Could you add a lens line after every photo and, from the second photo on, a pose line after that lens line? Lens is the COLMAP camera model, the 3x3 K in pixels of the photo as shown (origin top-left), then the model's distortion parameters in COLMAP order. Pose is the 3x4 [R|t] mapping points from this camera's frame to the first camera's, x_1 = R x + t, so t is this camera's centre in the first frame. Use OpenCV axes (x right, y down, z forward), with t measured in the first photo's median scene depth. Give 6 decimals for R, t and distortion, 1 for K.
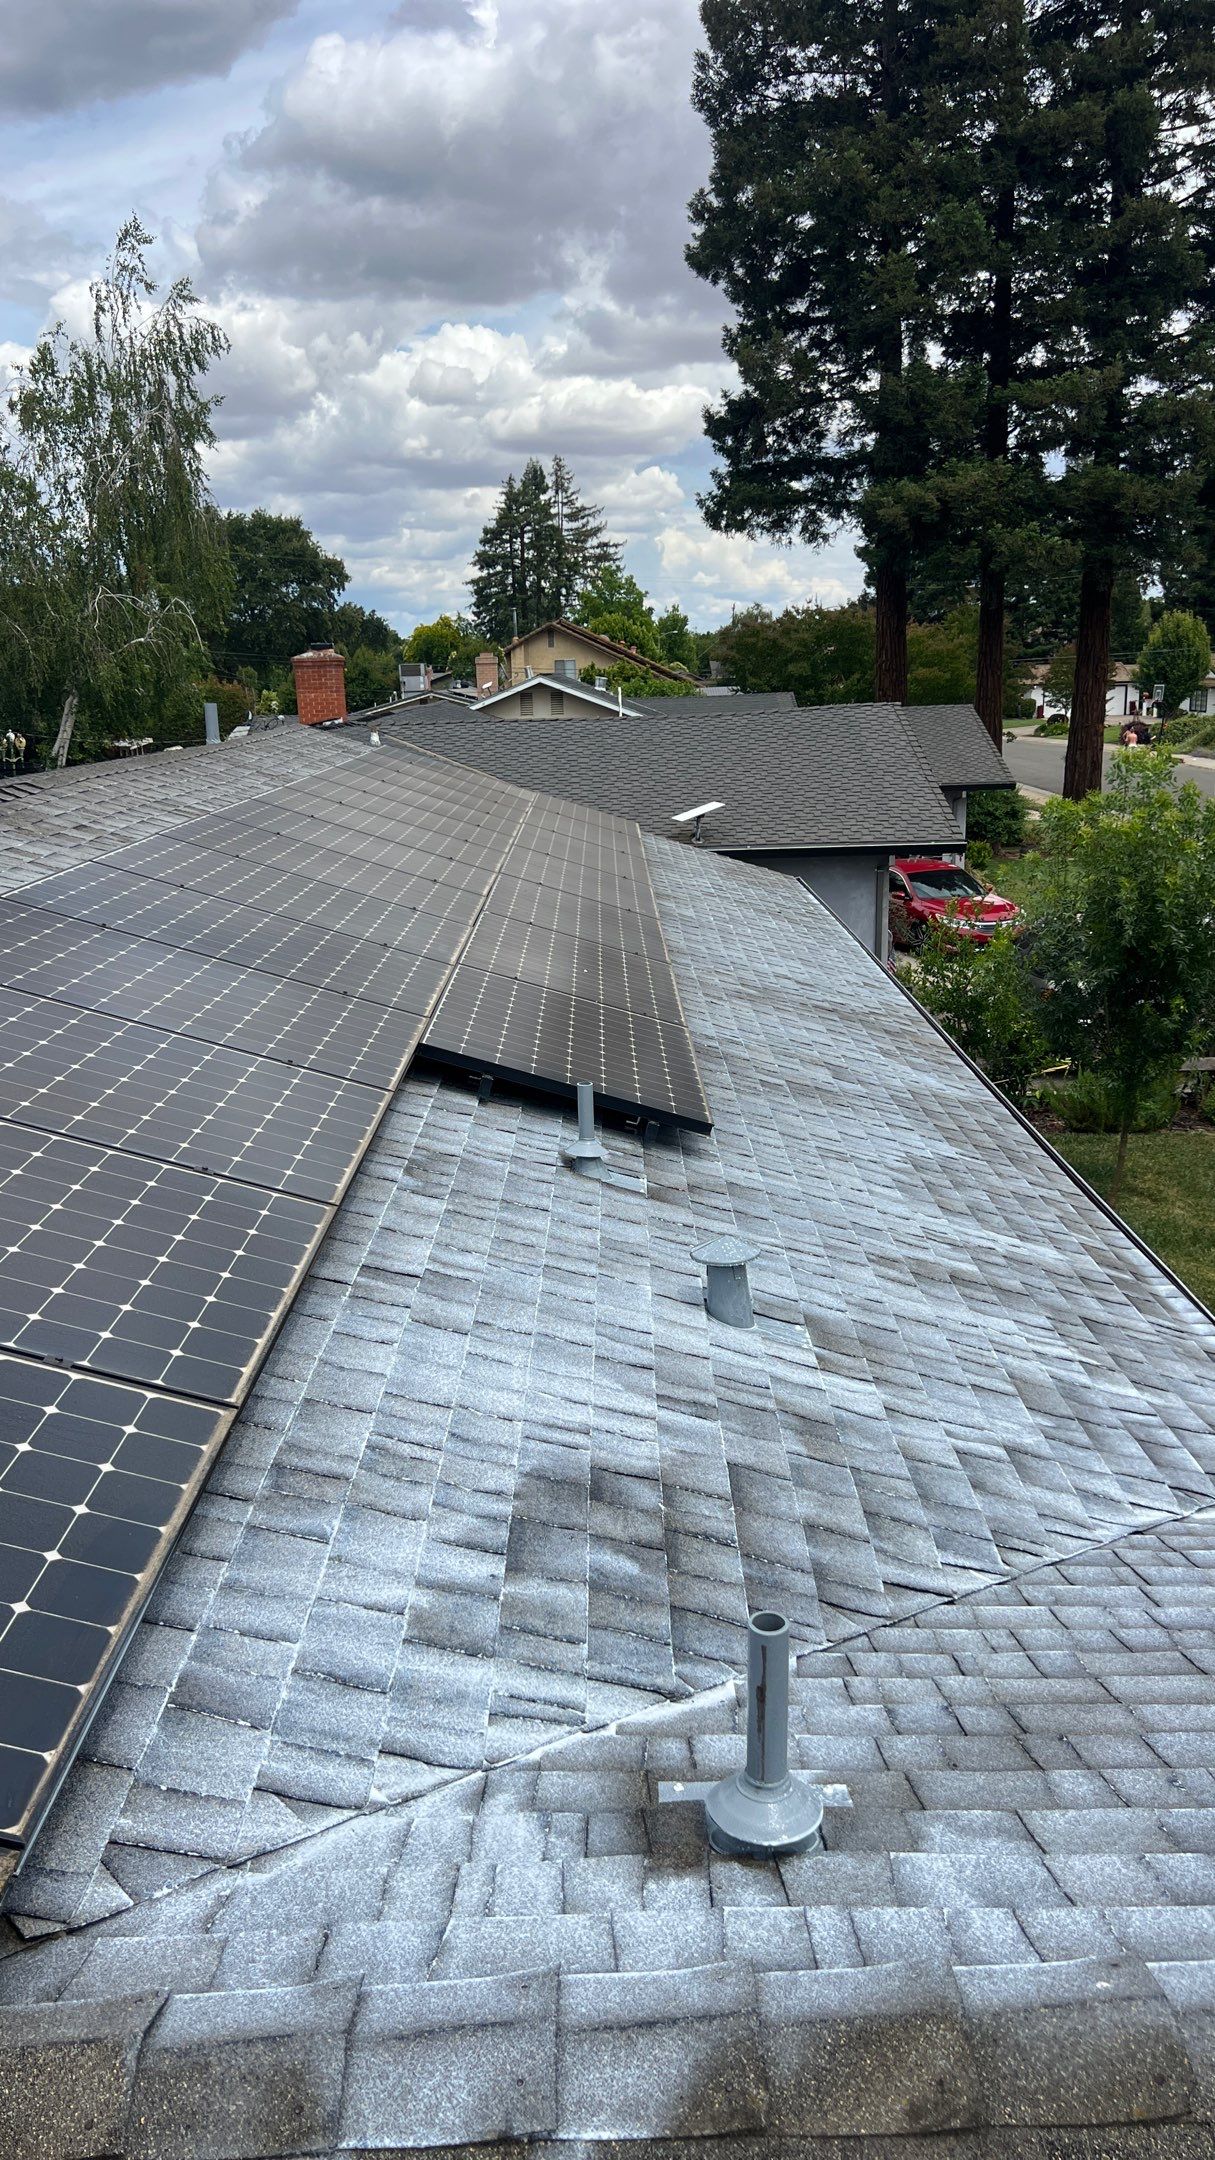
lens RADIAL K [[1614.5, 0, 614.7], [0, 1614.5, 1075.2], [0, 0, 1]] dist [0.075450, -0.093569]
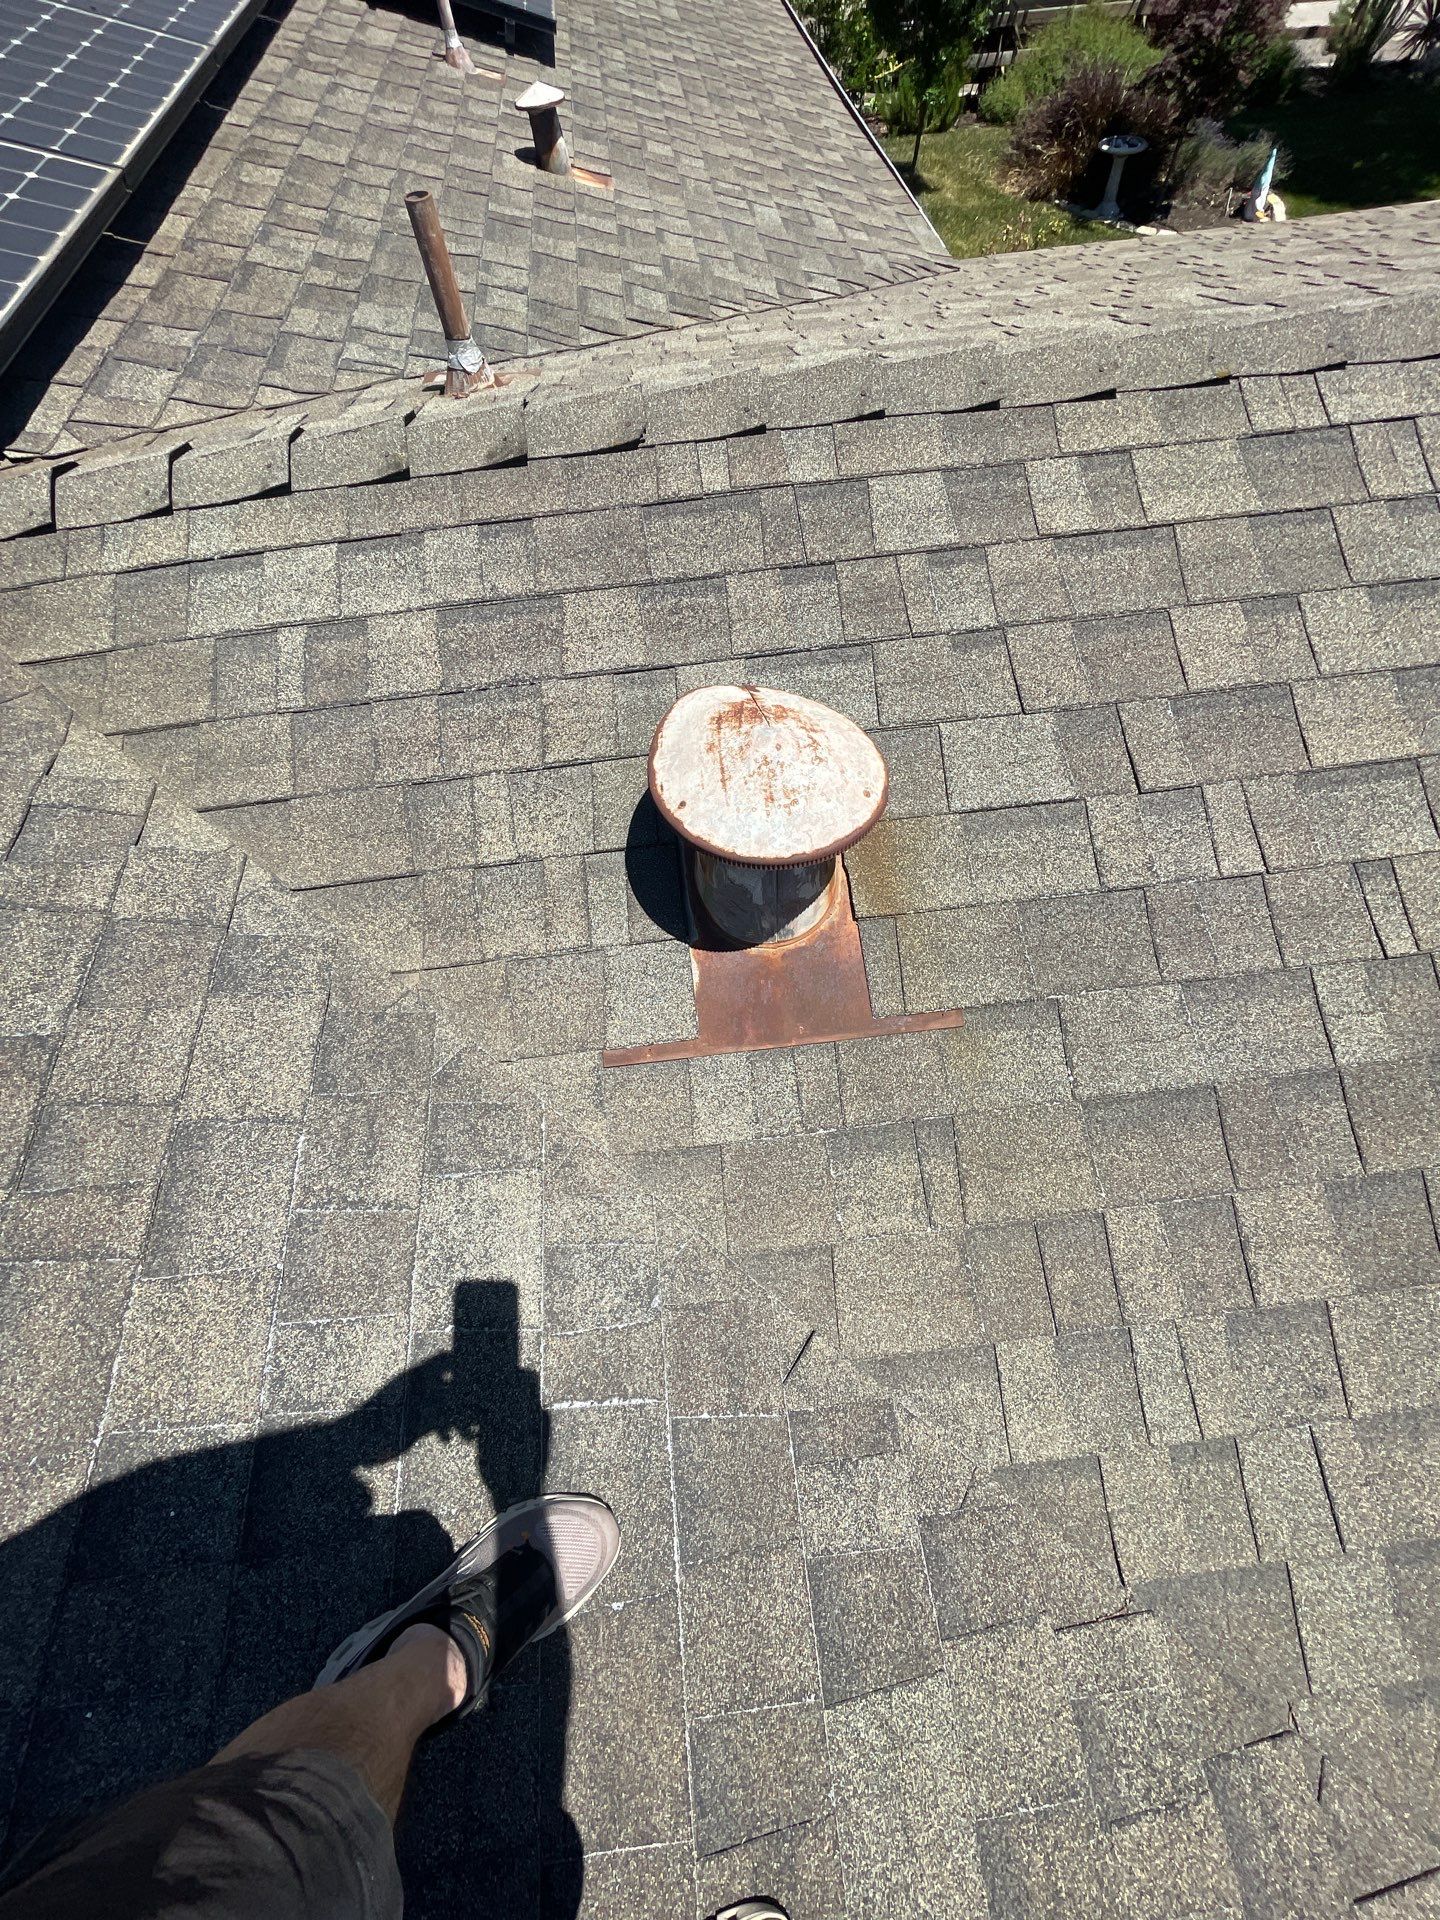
lens RADIAL K [[779.8, 0, 723.7], [0, 779.8, 967.2], [0, 0, 1]] dist [-0.000965, 0.000151]
pose [[0.992659, -0.114744, 0.038229, 0.177322], [0.050564, 0.680867, 0.730660, 0.212611], [-0.109868, -0.723363, 0.681670, -0.004114]]
